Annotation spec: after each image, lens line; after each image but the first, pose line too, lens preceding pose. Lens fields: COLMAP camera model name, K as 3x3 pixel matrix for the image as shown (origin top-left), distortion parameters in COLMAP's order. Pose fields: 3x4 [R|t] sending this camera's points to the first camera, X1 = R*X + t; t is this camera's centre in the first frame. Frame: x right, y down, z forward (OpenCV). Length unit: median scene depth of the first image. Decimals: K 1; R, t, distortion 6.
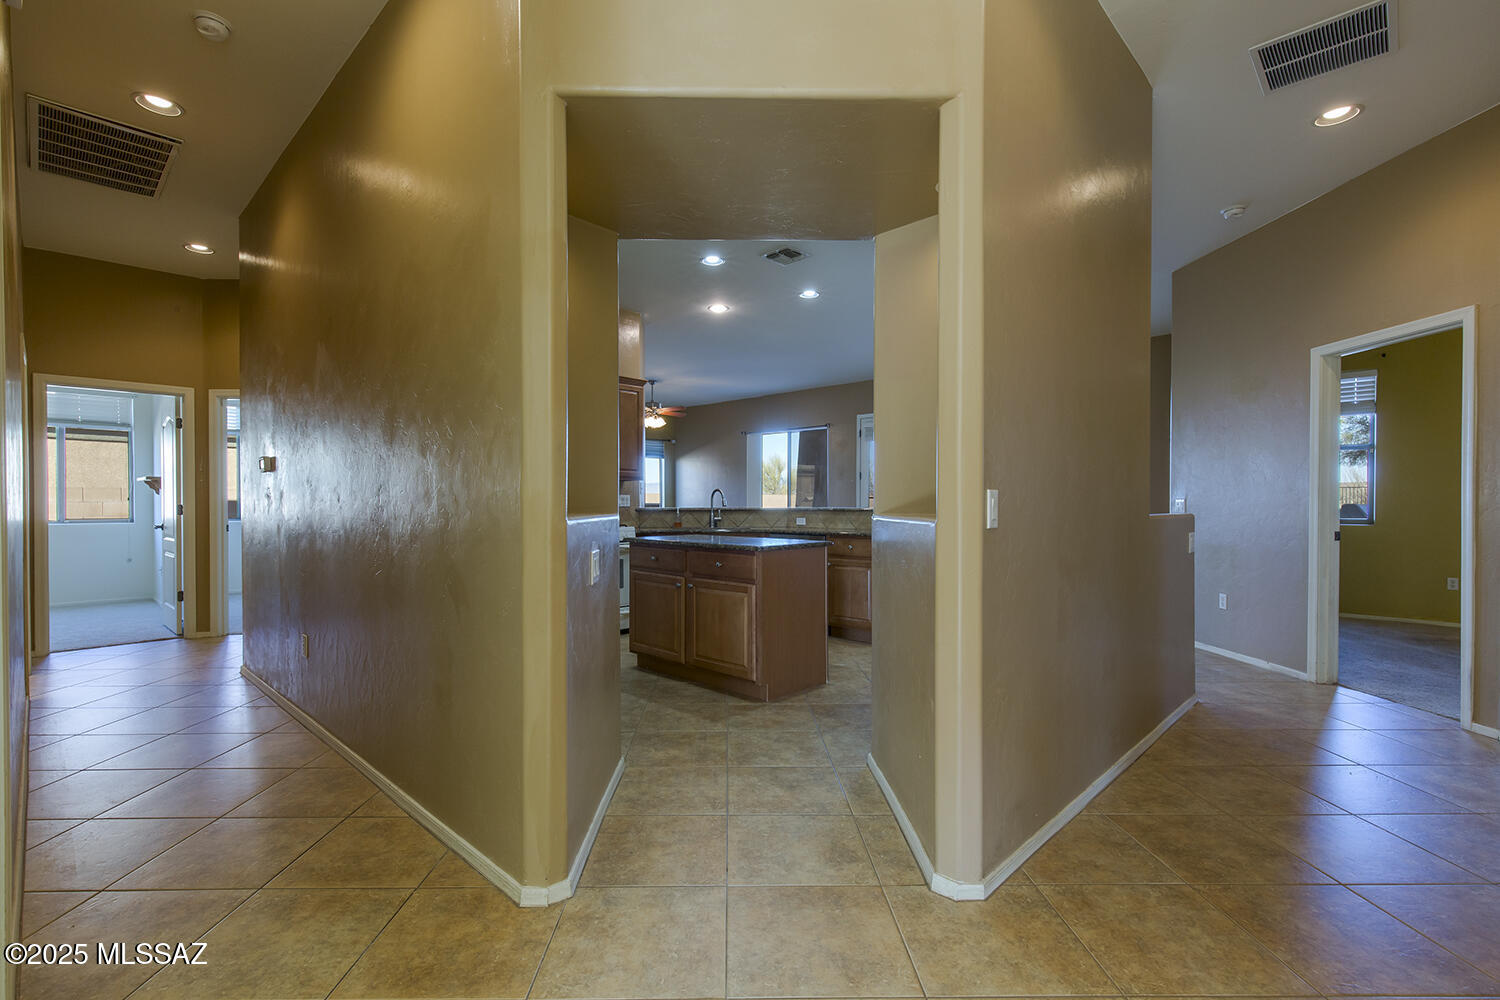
lens RADIAL K [[686.4, 0, 741.8], [0, 686.4, 506.6], [0, 0, 1]] dist [0.012799, -0.000044]
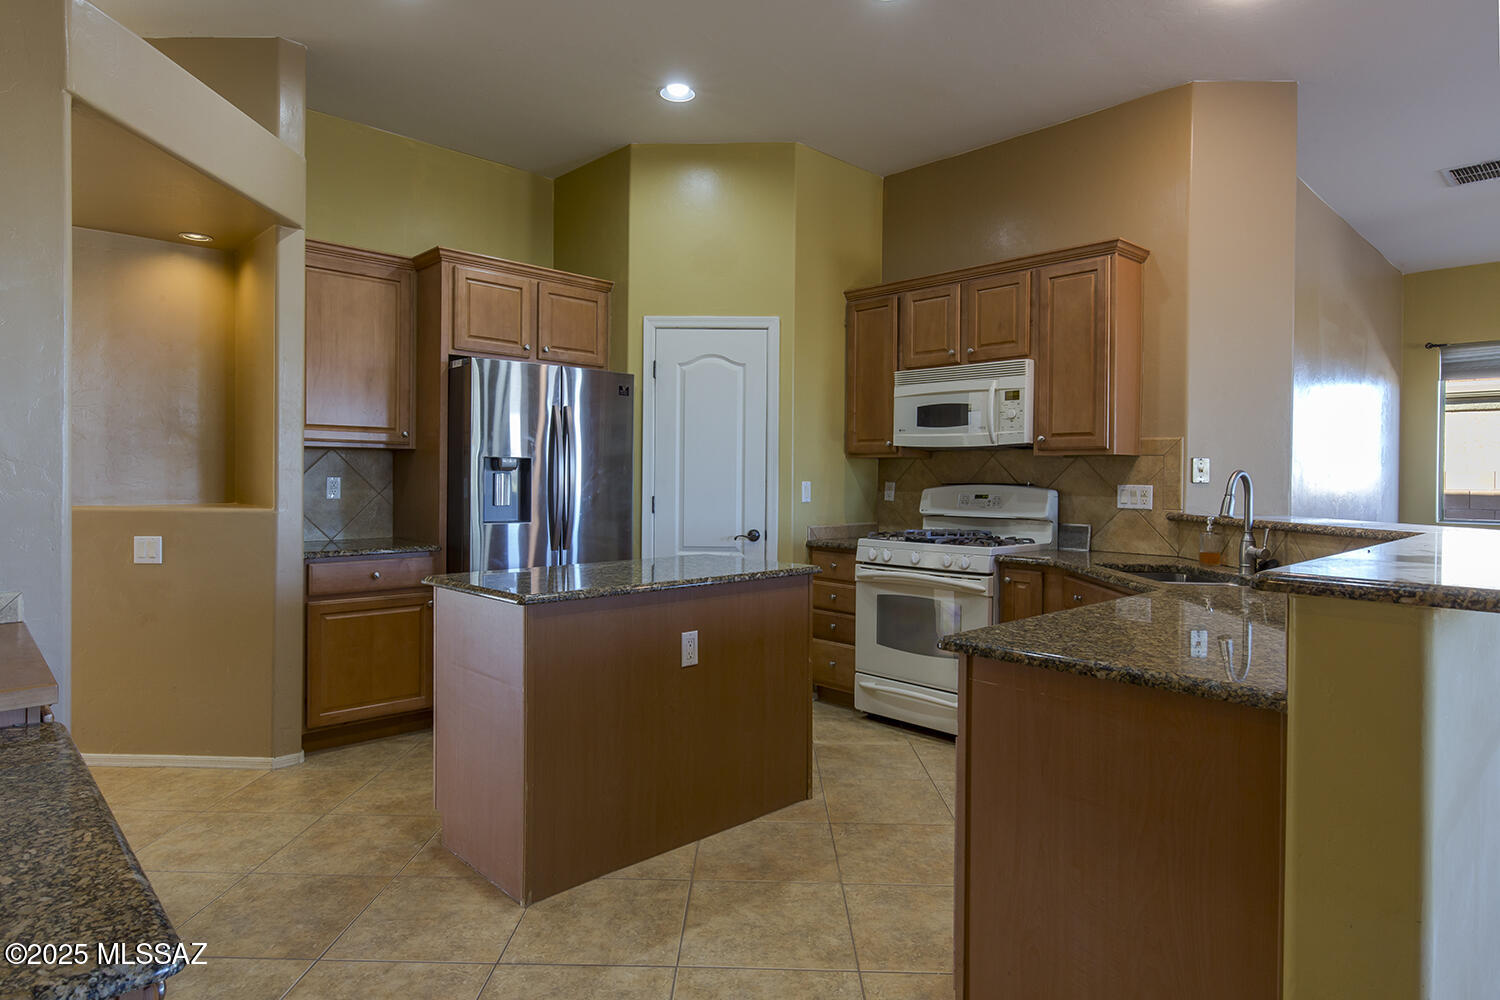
lens RADIAL K [[855.0, 0, 754.0], [0, 855.0, 487.3], [0, 0, 1]] dist [0.002833, -0.002291]
pose [[-0.046868, 0.011055, -0.998840, 0.437429], [-0.013703, 0.999838, 0.011709, -0.018576], [0.998807, 0.014236, -0.046709, 0.756891]]
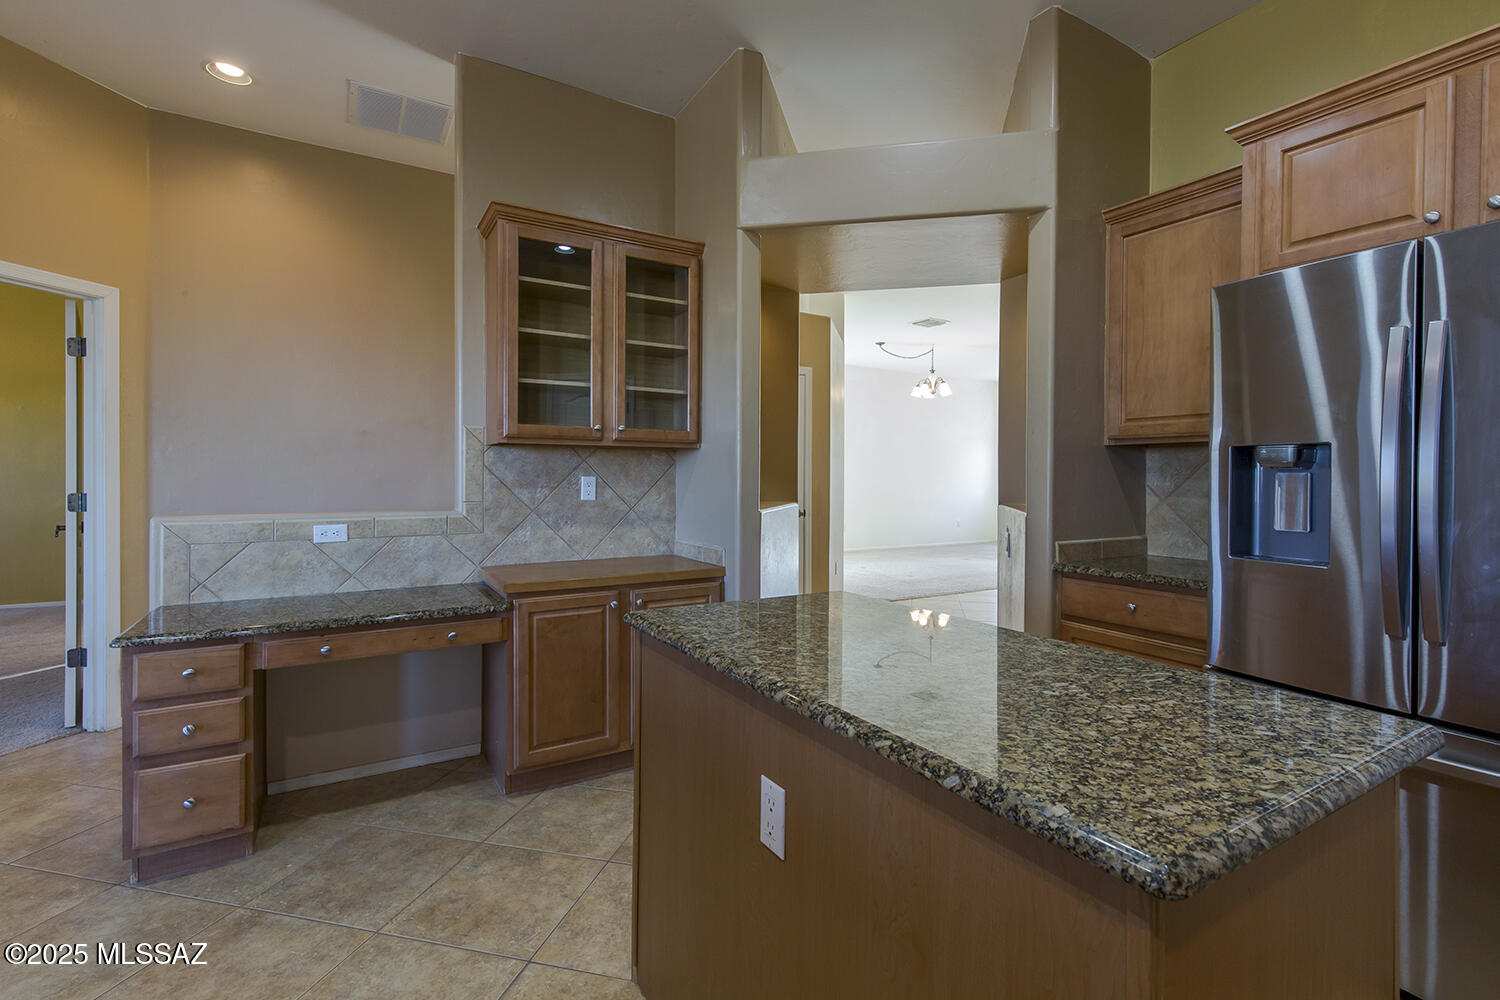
lens RADIAL K [[686.4, 0, 758.6], [0, 686.4, 484.9], [0, 0, 1]] dist [0.012799, -0.000044]
pose [[-0.960727, -0.007455, 0.277395, -0.033628], [-0.003416, 0.999881, 0.015041, -0.017930], [-0.277474, 0.013503, -0.960638, 0.871907]]
